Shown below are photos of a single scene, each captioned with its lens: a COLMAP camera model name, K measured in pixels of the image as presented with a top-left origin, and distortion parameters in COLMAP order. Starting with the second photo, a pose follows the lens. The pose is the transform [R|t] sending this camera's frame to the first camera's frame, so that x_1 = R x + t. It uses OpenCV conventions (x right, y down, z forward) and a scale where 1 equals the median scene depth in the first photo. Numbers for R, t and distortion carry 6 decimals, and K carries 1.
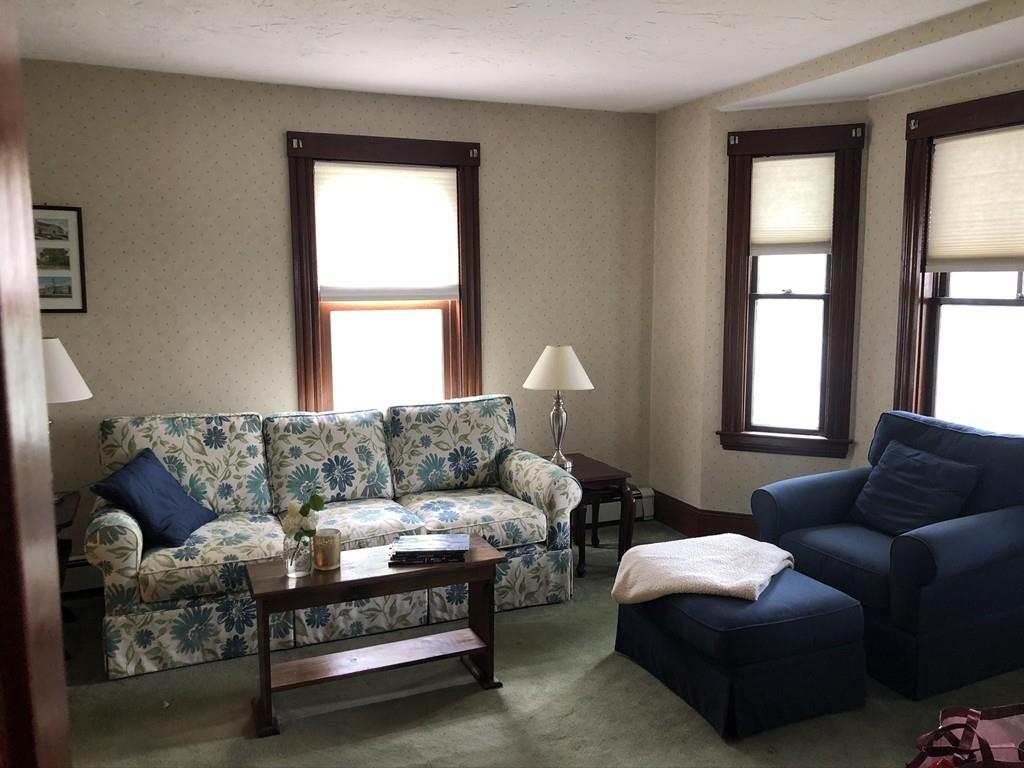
lens RADIAL K [[847.6, 0, 512.2], [0, 847.6, 387.3], [0, 0, 1]] dist [0.029949, -0.015097]
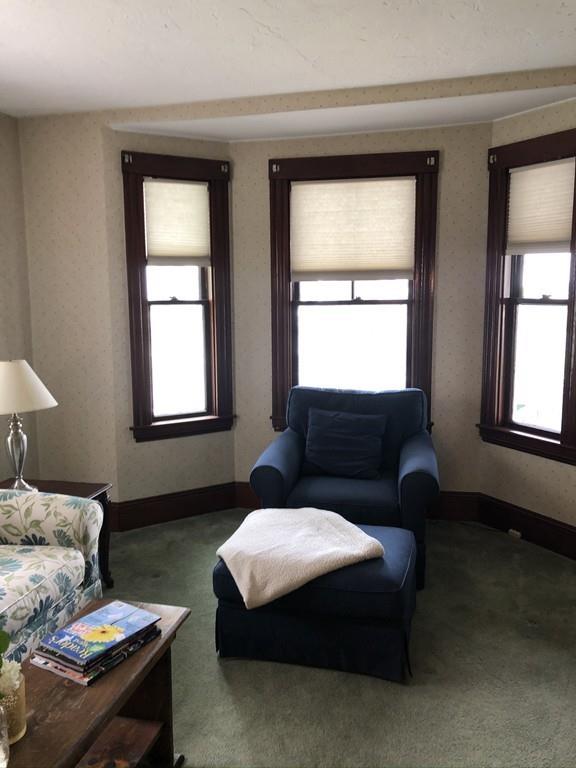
lens RADIAL K [[635.7, 0, 287.6], [0, 635.7, 379.3], [0, 0, 1]] dist [0.029949, -0.015097]
pose [[0.596423, -0.115429, 0.794327, -0.330412], [0.113270, 0.991806, 0.059077, -0.040994], [-0.794638, 0.054739, 0.604611, 0.403641]]
